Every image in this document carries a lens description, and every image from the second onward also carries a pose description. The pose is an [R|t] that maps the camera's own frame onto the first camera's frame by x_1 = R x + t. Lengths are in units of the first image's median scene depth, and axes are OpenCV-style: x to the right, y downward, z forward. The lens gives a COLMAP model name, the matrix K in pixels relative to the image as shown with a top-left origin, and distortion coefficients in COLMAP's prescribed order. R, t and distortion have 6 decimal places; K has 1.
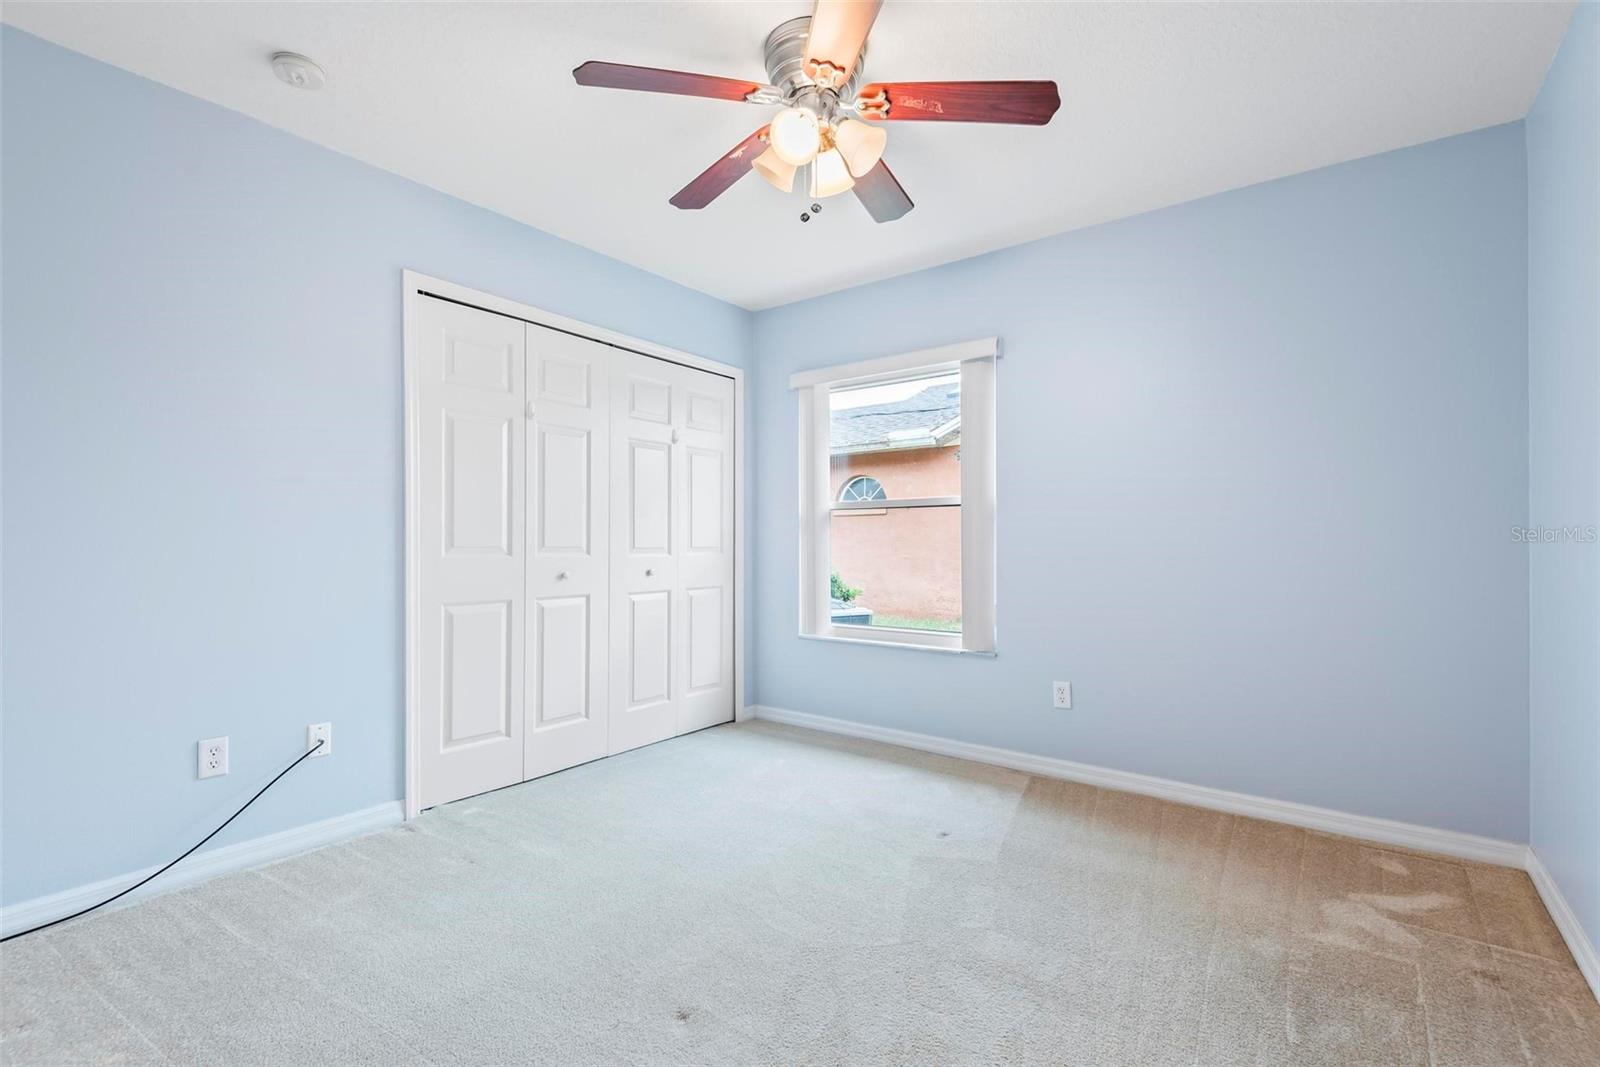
lens RADIAL K [[730.8, 0, 791.9], [0, 730.8, 536.5], [0, 0, 1]] dist [0.019468, -0.010851]
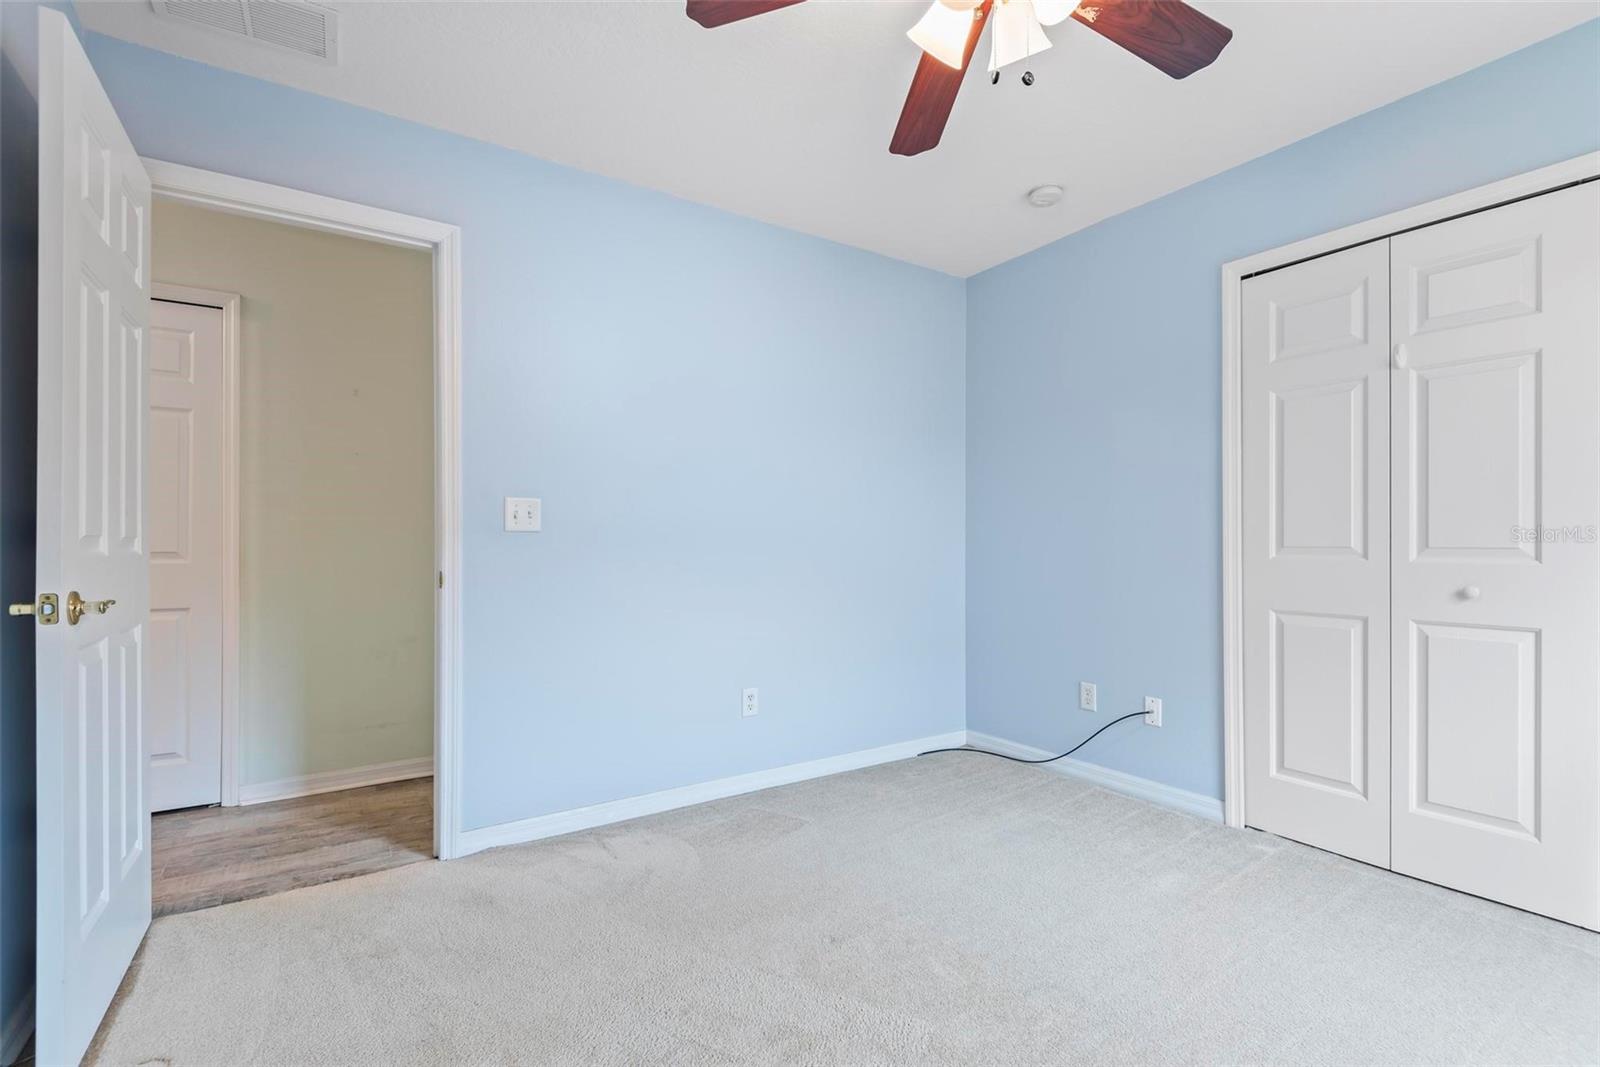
lens RADIAL K [[730.8, 0, 793.9], [0, 730.8, 542.3], [0, 0, 1]] dist [0.019468, -0.010851]
pose [[-0.331701, -0.002748, -0.943380, 0.553438], [0.007795, 0.999954, -0.005654, 0.009021], [0.943352, -0.009230, -0.331665, 0.729893]]
